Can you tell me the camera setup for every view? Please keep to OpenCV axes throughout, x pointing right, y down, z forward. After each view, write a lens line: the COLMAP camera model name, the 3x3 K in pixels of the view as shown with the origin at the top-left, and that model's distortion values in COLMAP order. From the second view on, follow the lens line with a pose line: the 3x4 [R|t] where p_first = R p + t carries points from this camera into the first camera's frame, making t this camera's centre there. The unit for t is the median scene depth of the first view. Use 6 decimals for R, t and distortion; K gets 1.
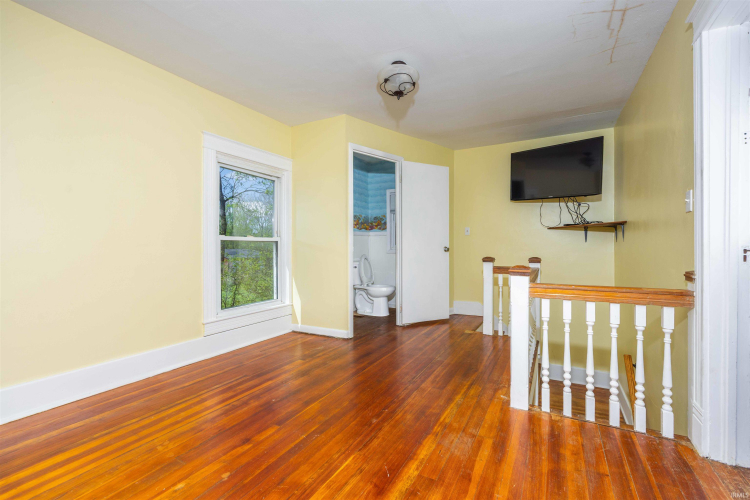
lens RADIAL K [[303.4, 0, 375.8], [0, 303.4, 249.9], [0, 0, 1]] dist [0.003779, 0.000072]
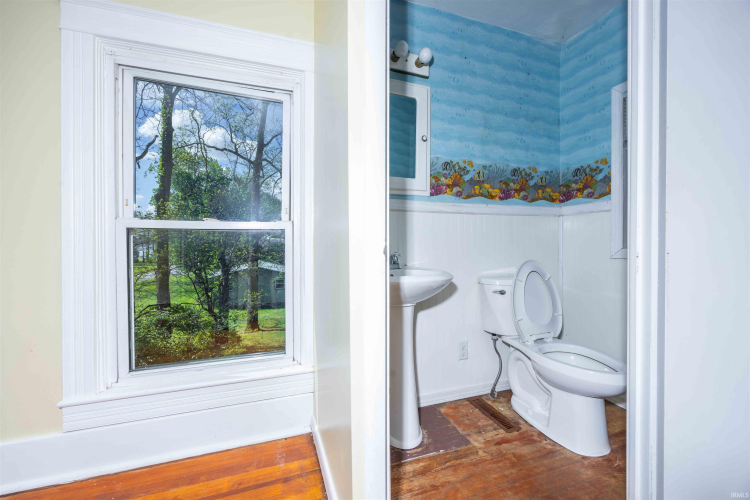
lens RADIAL K [[303.4, 0, 372.6], [0, 303.4, 247.3], [0, 0, 1]] dist [0.003779, 0.000072]
pose [[0.759356, 0.006255, -0.650645, 0.056593], [-0.004195, 0.999980, 0.004717, -0.003656], [0.650662, -0.000852, 0.759367, 0.520628]]
